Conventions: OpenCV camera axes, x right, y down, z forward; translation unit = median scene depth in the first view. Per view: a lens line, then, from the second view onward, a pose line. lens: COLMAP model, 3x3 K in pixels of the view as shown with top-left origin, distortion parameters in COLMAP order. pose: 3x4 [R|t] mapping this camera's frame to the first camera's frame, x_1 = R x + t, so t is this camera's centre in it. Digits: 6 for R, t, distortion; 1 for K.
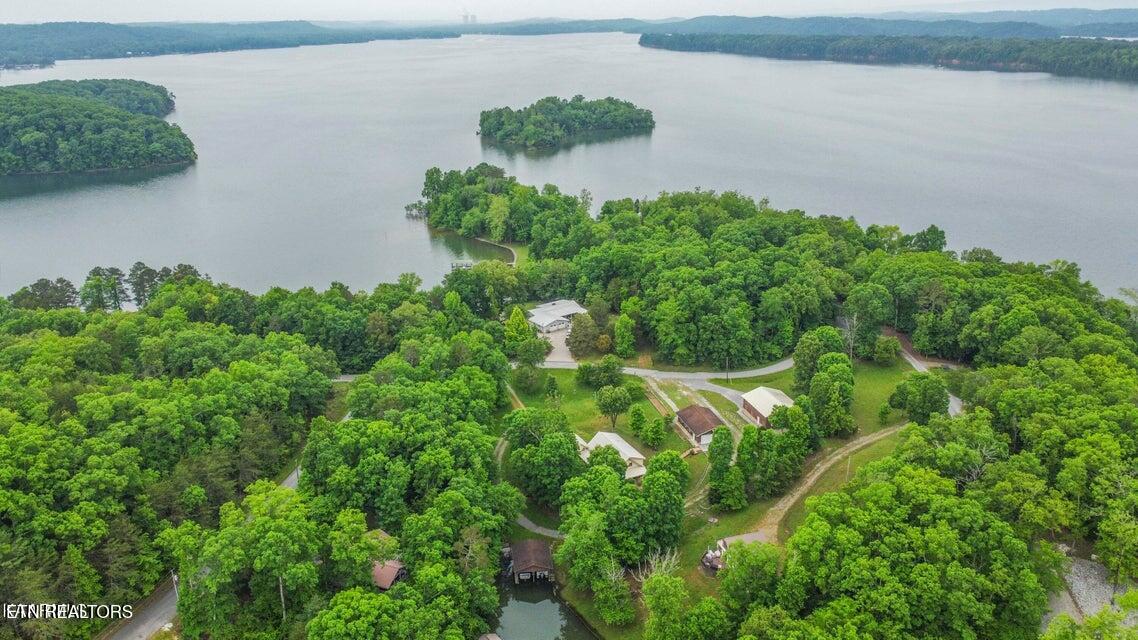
lens RADIAL K [[850.6, 0, 569.1], [0, 850.6, 320.4], [0, 0, 1]] dist [-0.004231, -0.000015]
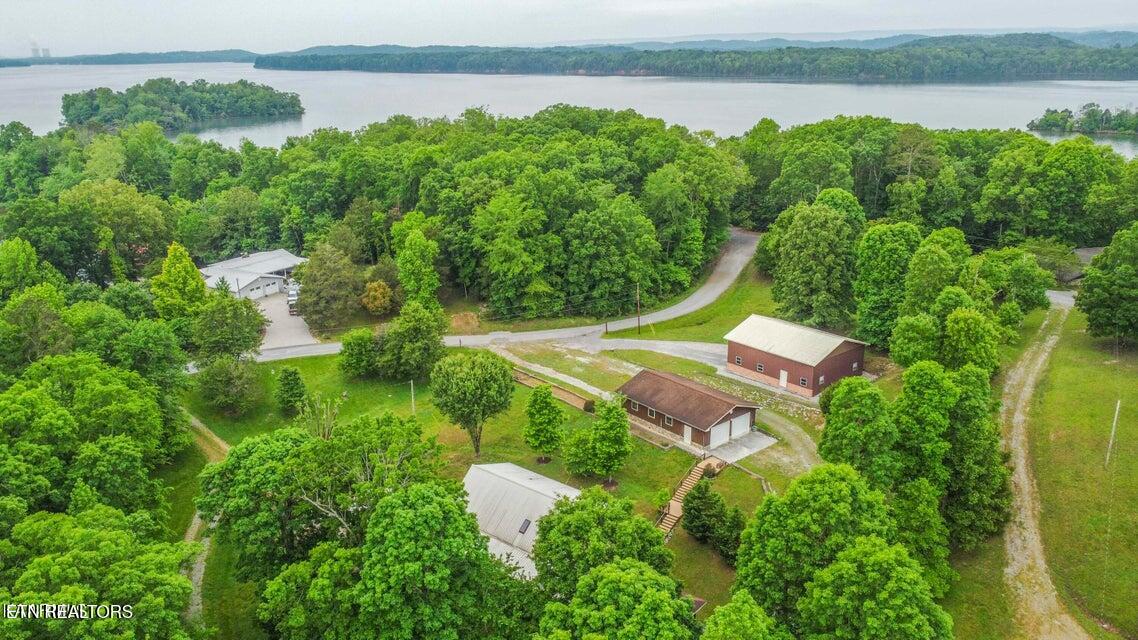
lens RADIAL K [[850.6, 0, 568.1], [0, 850.6, 318.8], [0, 0, 1]] dist [-0.004231, -0.000015]
pose [[0.910933, -0.121299, 0.394319, -0.055470], [0.138446, 0.990253, -0.015211, 0.062679], [-0.388630, 0.068448, 0.918848, 0.509986]]
